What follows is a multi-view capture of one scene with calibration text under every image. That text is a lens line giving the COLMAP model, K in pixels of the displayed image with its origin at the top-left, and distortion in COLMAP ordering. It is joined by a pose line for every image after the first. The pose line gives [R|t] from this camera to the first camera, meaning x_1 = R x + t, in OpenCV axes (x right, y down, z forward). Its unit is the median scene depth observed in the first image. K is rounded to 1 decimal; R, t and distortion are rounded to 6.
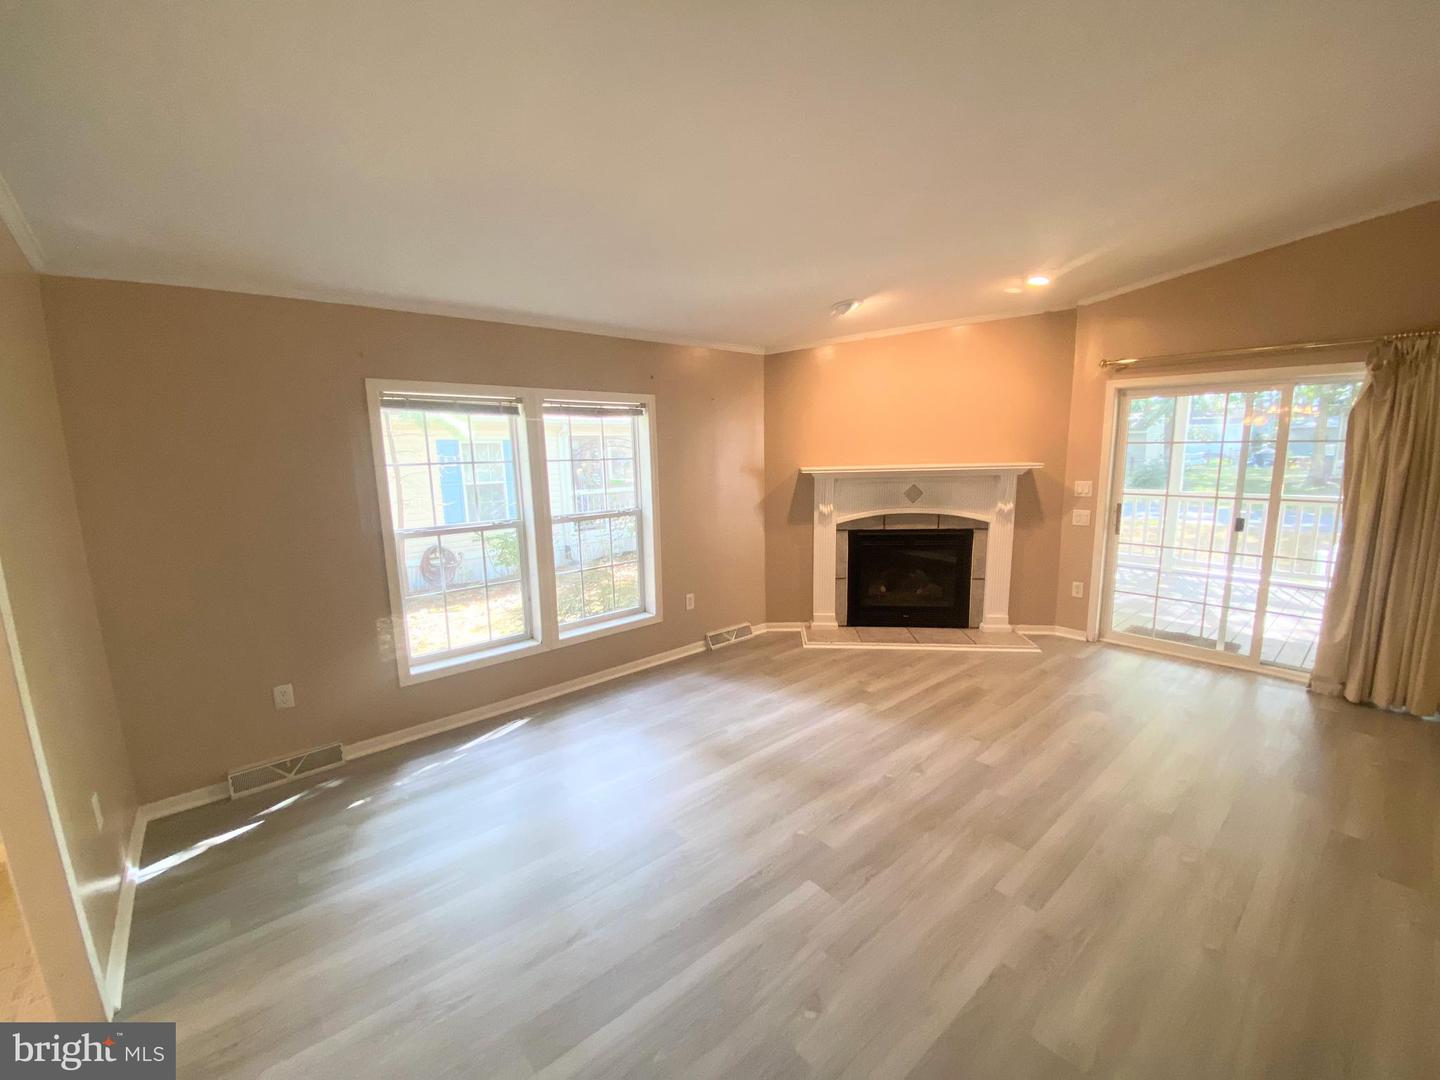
lens RADIAL K [[582.3, 0, 707.5], [0, 582.3, 538.3], [0, 0, 1]] dist [-0.006752, -0.001200]
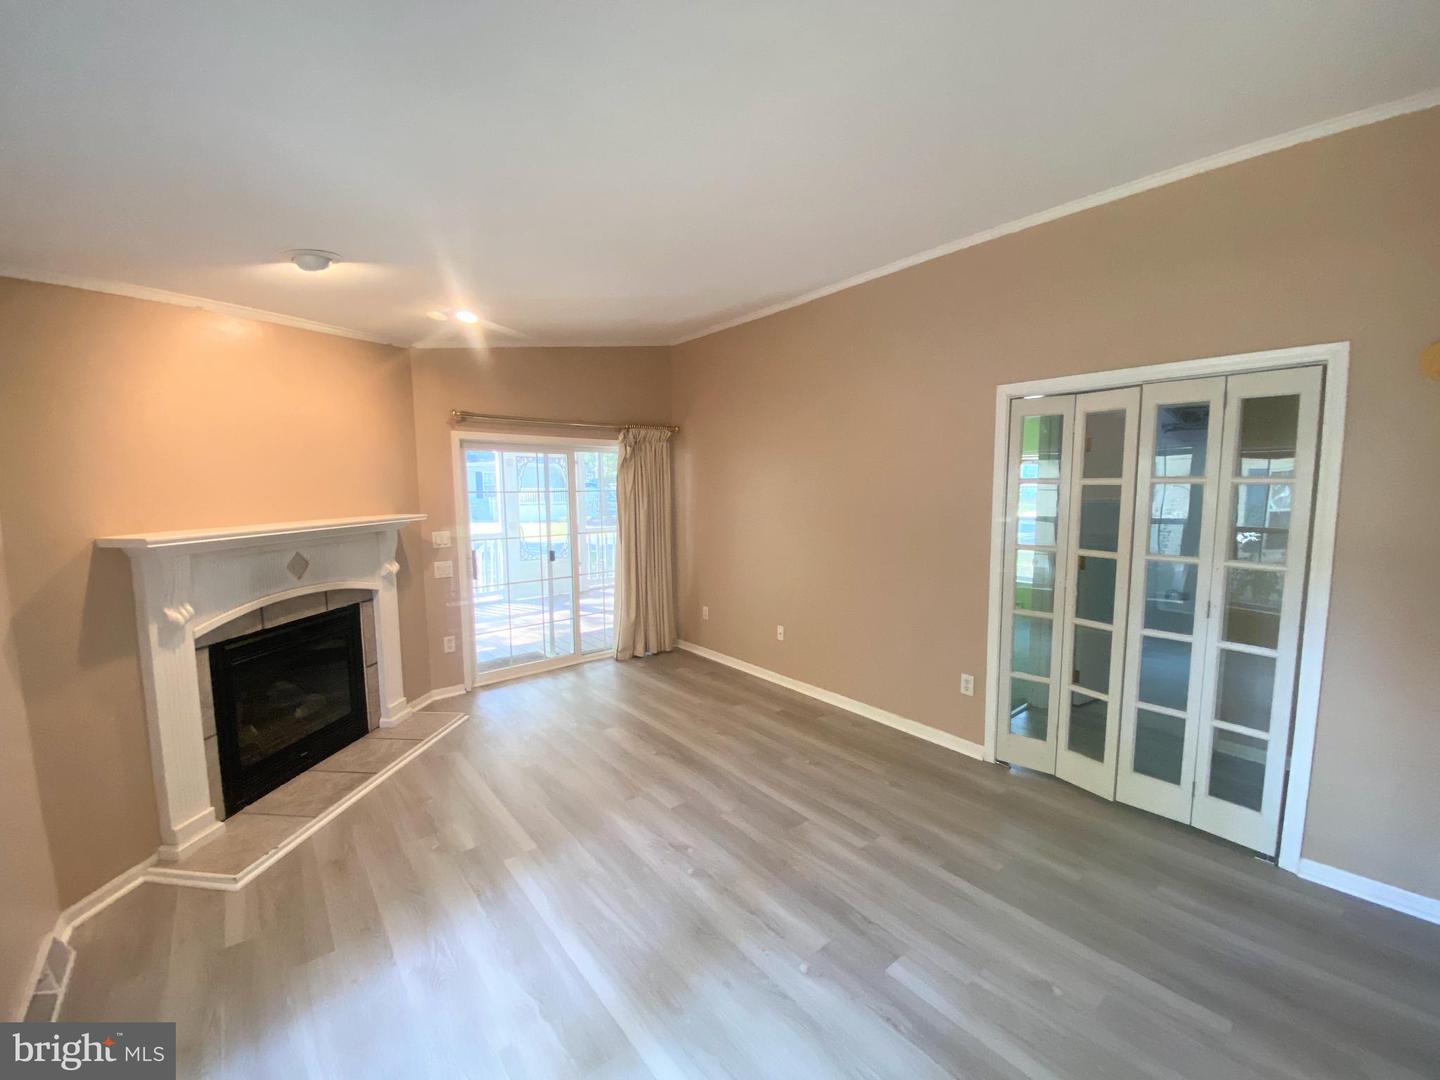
lens RADIAL K [[582.3, 0, 719.5], [0, 582.3, 533.7], [0, 0, 1]] dist [-0.006752, -0.001200]
pose [[-0.000331, -0.059796, 0.998211, -0.351904], [0.163689, 0.984743, 0.059044, -0.084843], [-0.986512, 0.163416, 0.009462, 0.597120]]
